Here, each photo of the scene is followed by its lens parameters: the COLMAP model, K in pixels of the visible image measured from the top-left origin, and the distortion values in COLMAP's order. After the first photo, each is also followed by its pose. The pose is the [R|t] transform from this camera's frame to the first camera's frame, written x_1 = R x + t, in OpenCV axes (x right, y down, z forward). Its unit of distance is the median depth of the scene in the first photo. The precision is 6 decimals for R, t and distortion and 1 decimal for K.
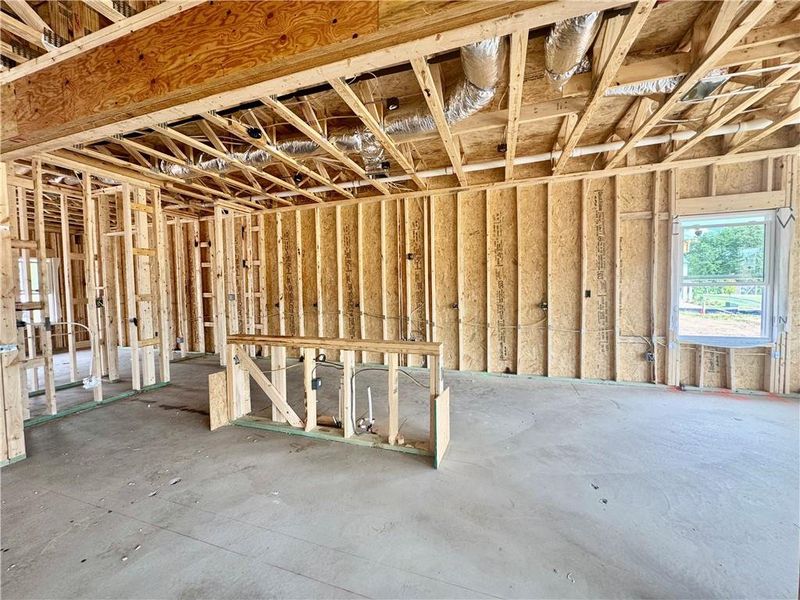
lens RADIAL K [[311.6, 0, 399.0], [0, 311.6, 299.2], [0, 0, 1]] dist [-0.000243, 0.000280]
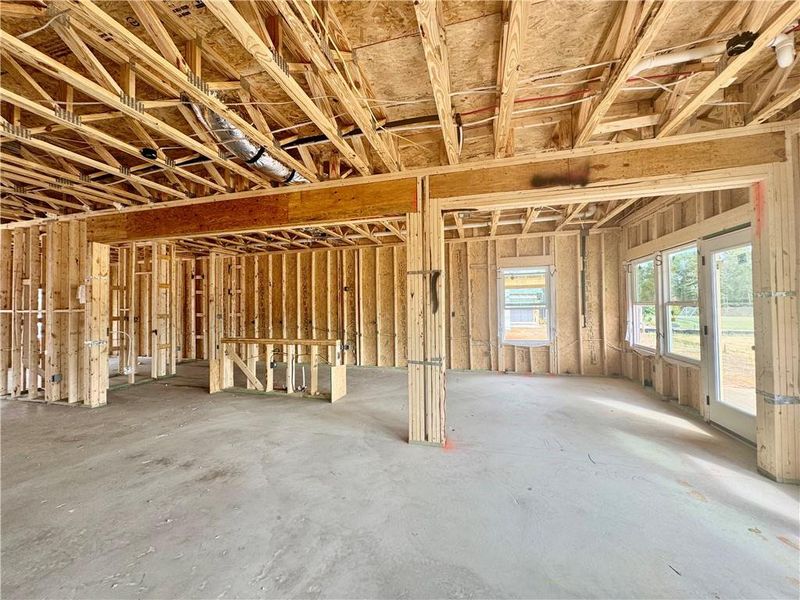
lens RADIAL K [[311.6, 0, 397.5], [0, 311.6, 300.5], [0, 0, 1]] dist [-0.000243, 0.000280]
pose [[0.998534, 0.004179, 0.053973, 0.200527], [-0.000800, 0.998046, -0.062473, 0.010051], [-0.054129, 0.062338, 0.996586, -0.481374]]
